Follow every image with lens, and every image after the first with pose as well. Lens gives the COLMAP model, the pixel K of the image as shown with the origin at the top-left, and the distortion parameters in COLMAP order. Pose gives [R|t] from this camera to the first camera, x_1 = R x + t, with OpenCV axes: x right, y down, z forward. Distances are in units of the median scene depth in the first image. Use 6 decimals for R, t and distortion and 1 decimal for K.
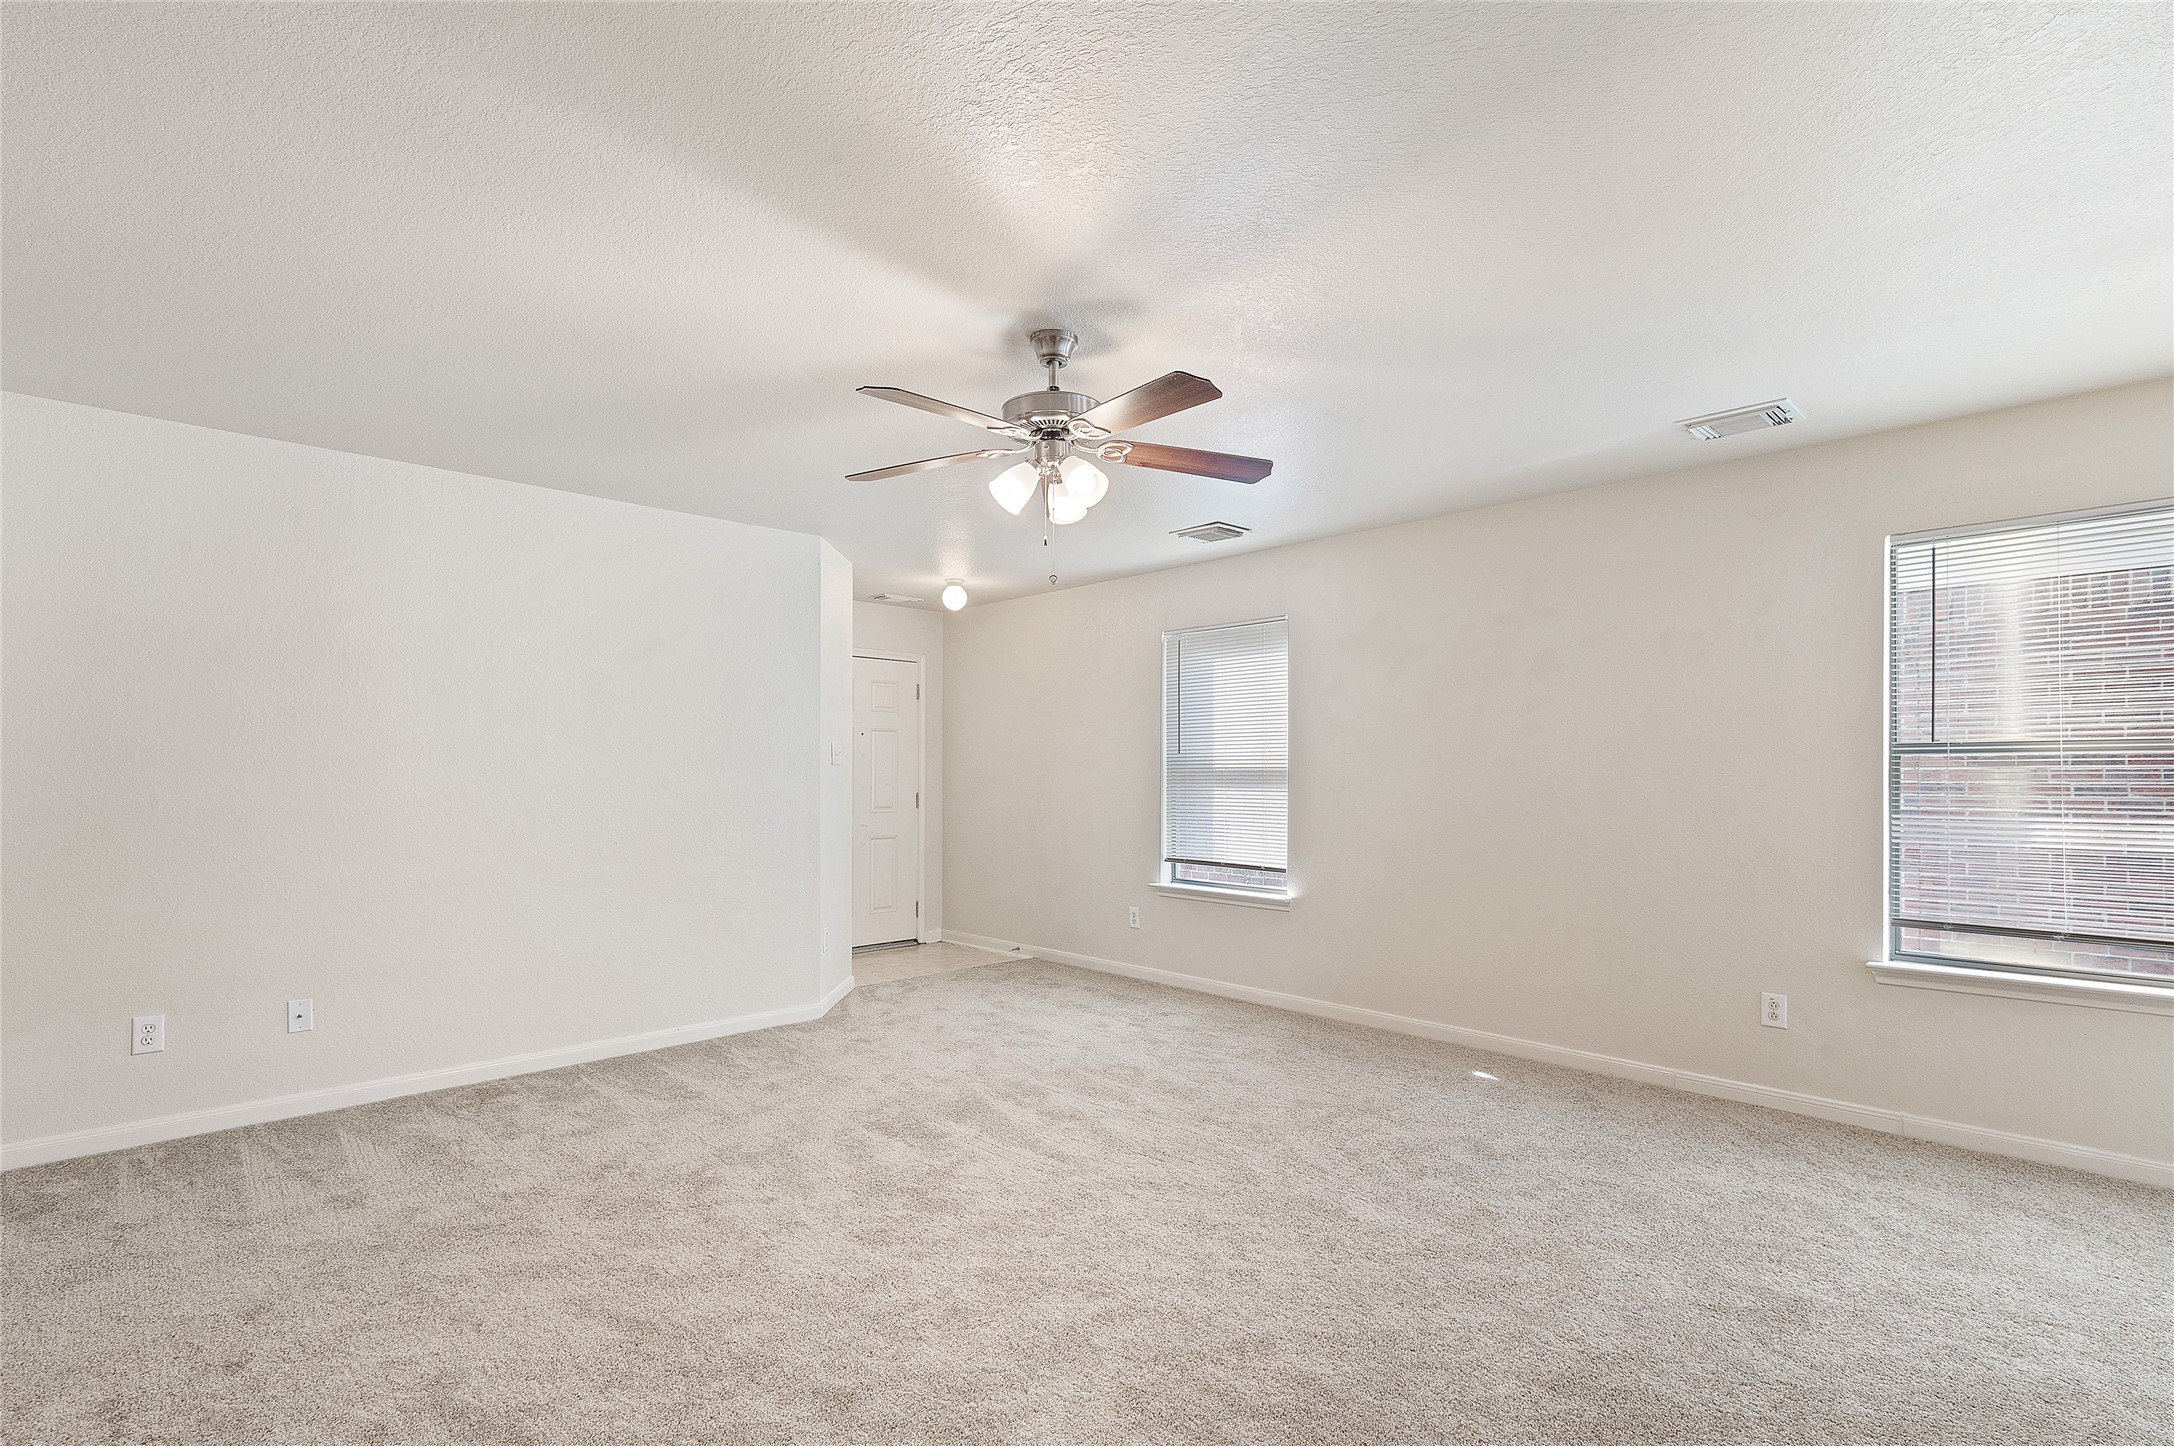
lens RADIAL K [[973.7, 0, 1105.7], [0, 973.7, 776.0], [0, 0, 1]] dist [-0.019702, -0.000991]
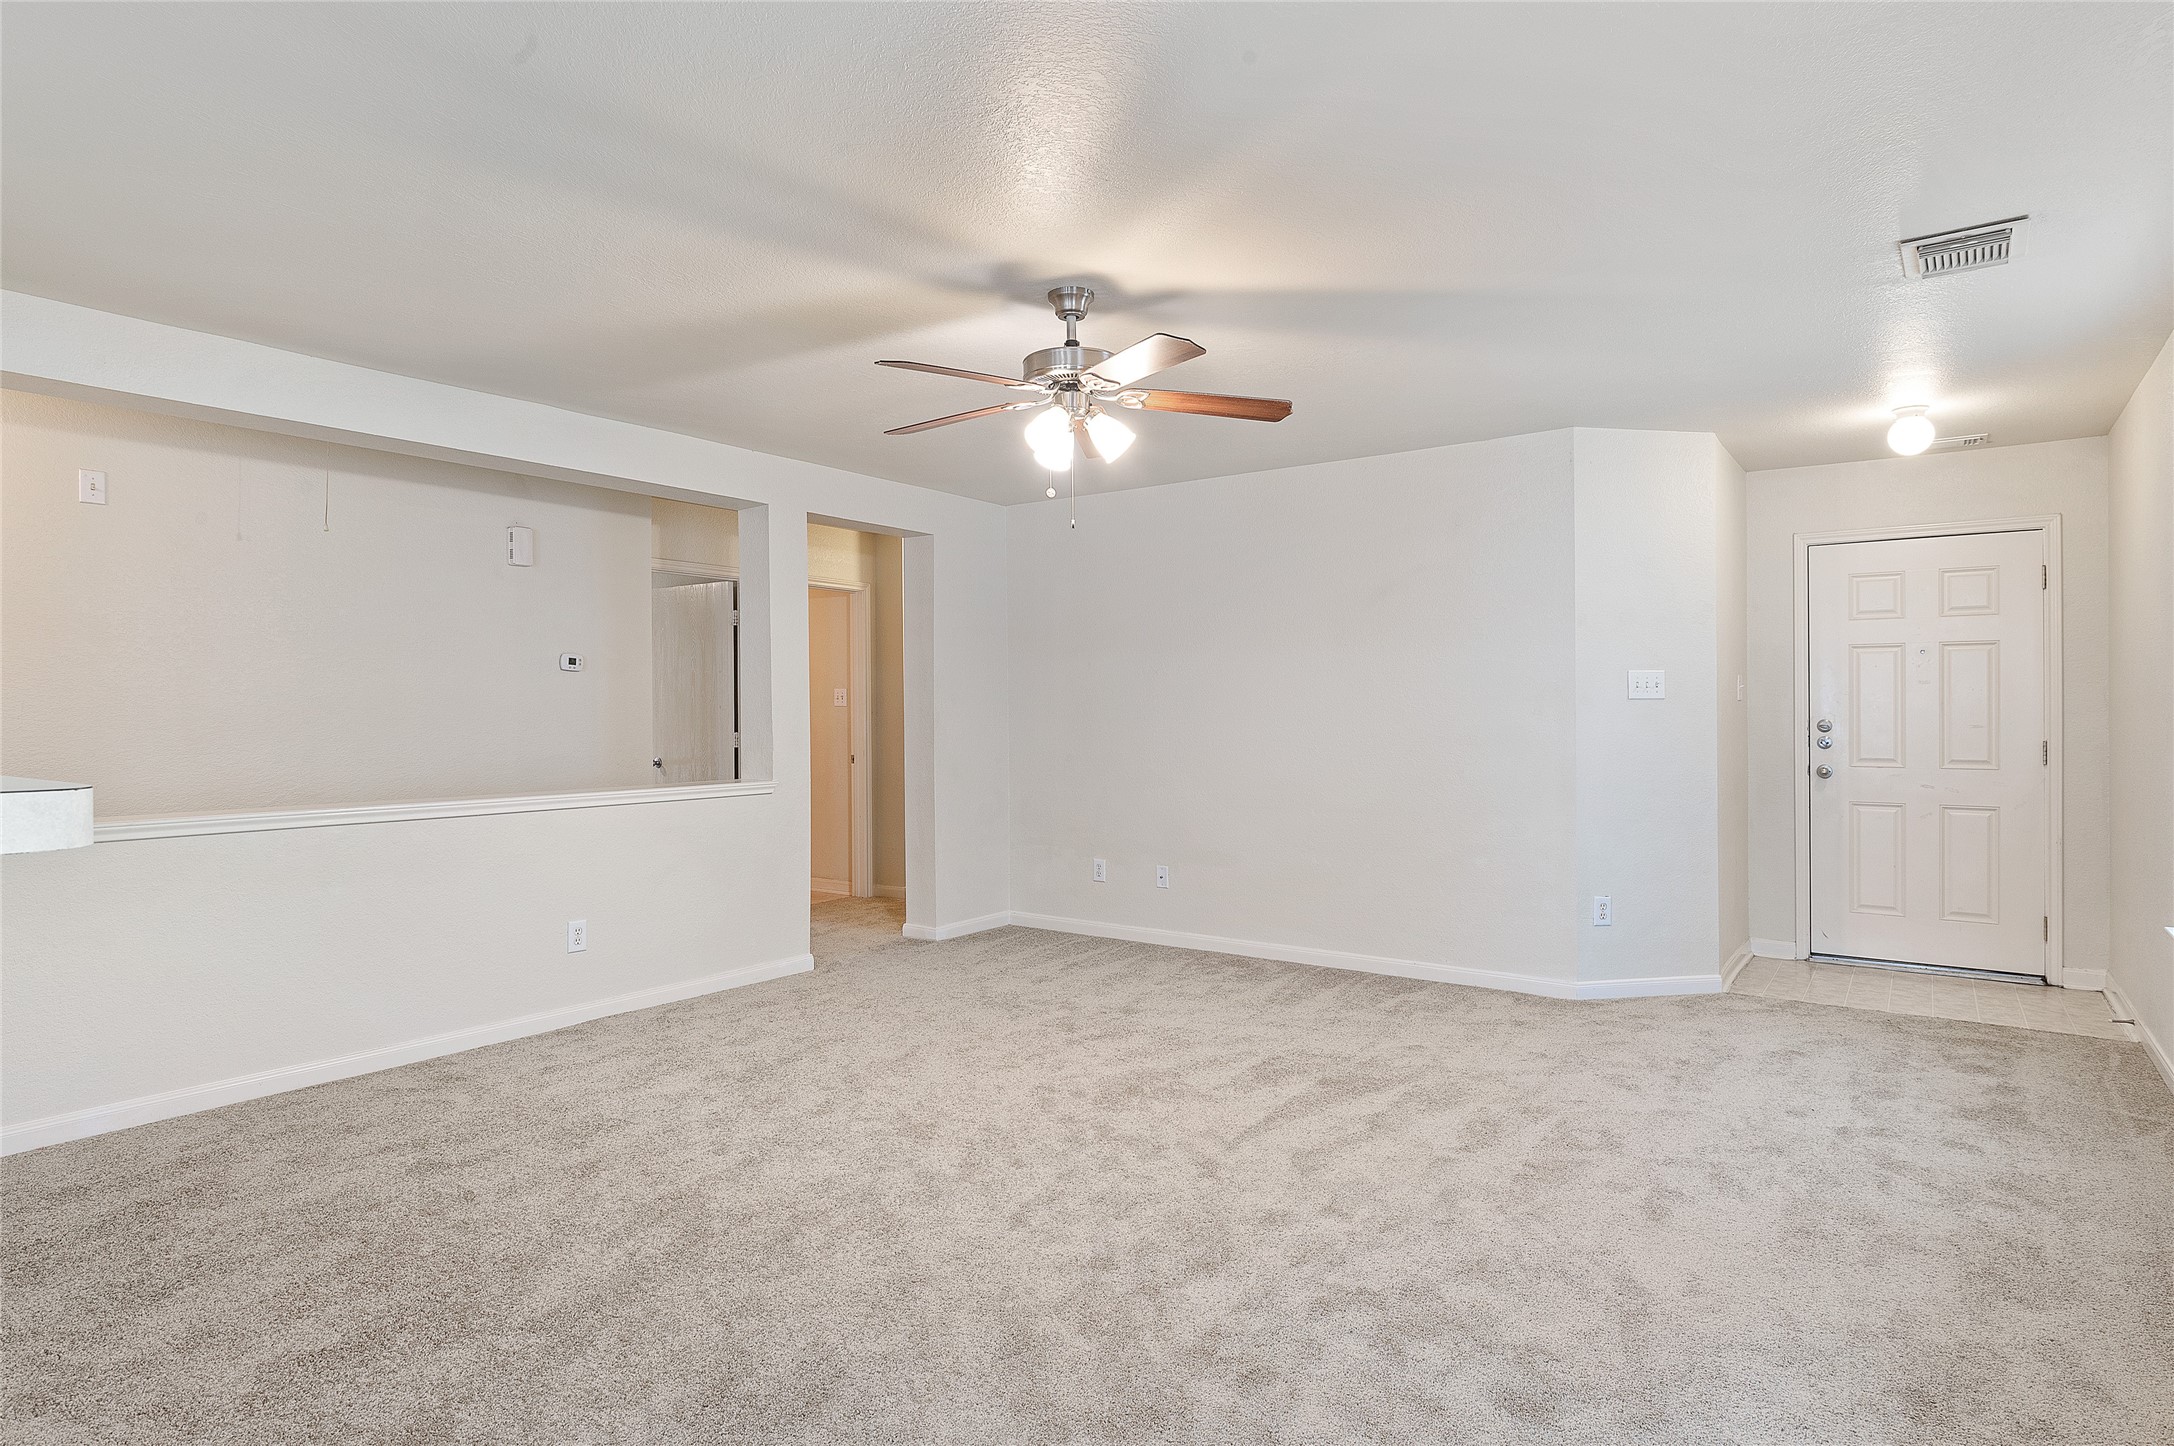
lens RADIAL K [[1171.9, 0, 1100.5], [0, 1171.9, 721.6], [0, 0, 1]] dist [-0.013959, 0.001566]
pose [[0.170192, 0.000809, -0.985411, 0.859737], [0.000105, 1.000000, 0.000840, 0.009995], [0.985411, -0.000247, 0.170192, 0.579903]]
